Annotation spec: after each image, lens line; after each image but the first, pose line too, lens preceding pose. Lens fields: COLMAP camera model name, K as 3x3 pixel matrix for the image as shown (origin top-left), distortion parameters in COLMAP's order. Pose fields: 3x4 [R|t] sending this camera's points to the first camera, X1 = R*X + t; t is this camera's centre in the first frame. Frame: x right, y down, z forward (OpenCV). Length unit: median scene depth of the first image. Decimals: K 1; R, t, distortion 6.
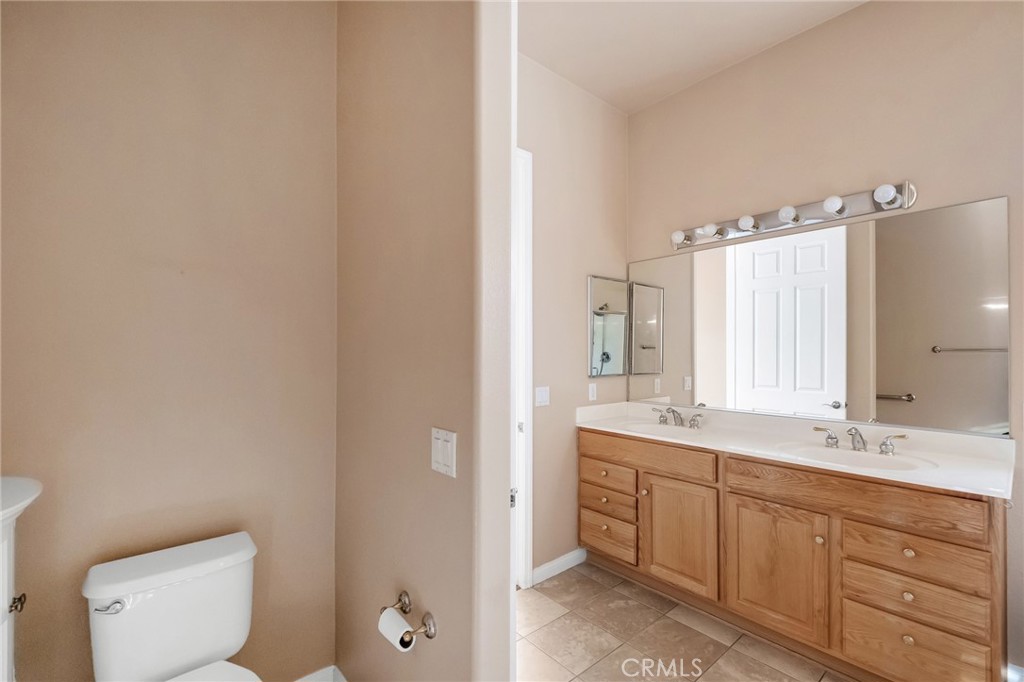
lens RADIAL K [[462.0, 0, 527.6], [0, 462.0, 348.7], [0, 0, 1]] dist [-0.000252, -0.000074]
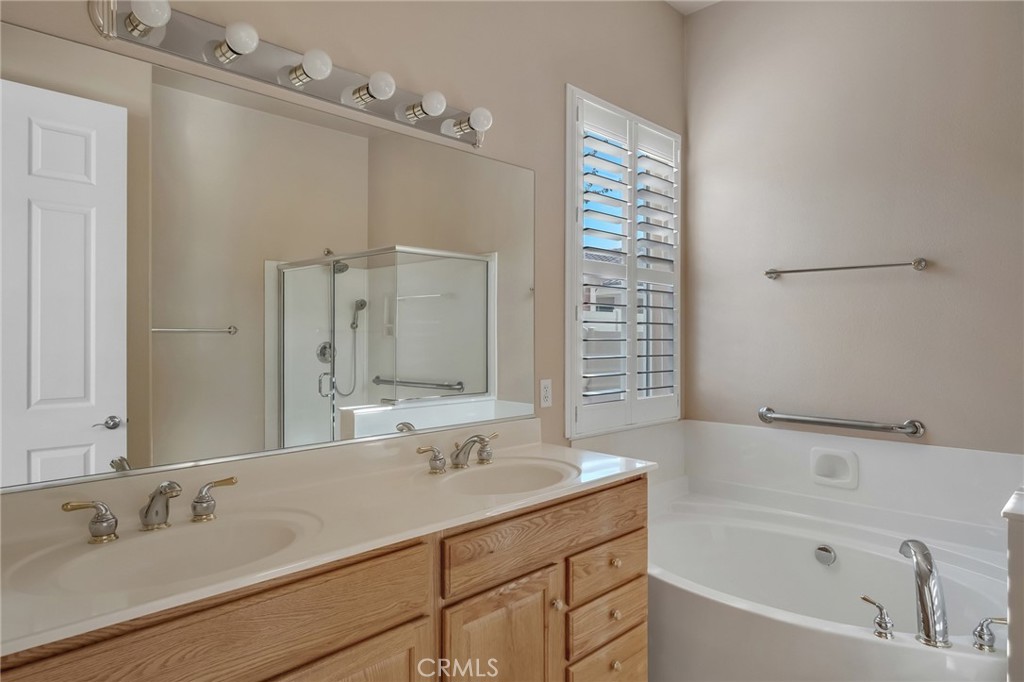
lens RADIAL K [[610.0, 0, 512.0], [0, 610.0, 341.0], [0, 0, 1]] dist [-0.001754, -0.000578]
pose [[-0.064773, -0.004591, 0.997889, -0.212939], [-0.008382, 0.999957, 0.004056, 0.021890], [-0.997865, -0.008102, -0.064809, 0.952560]]
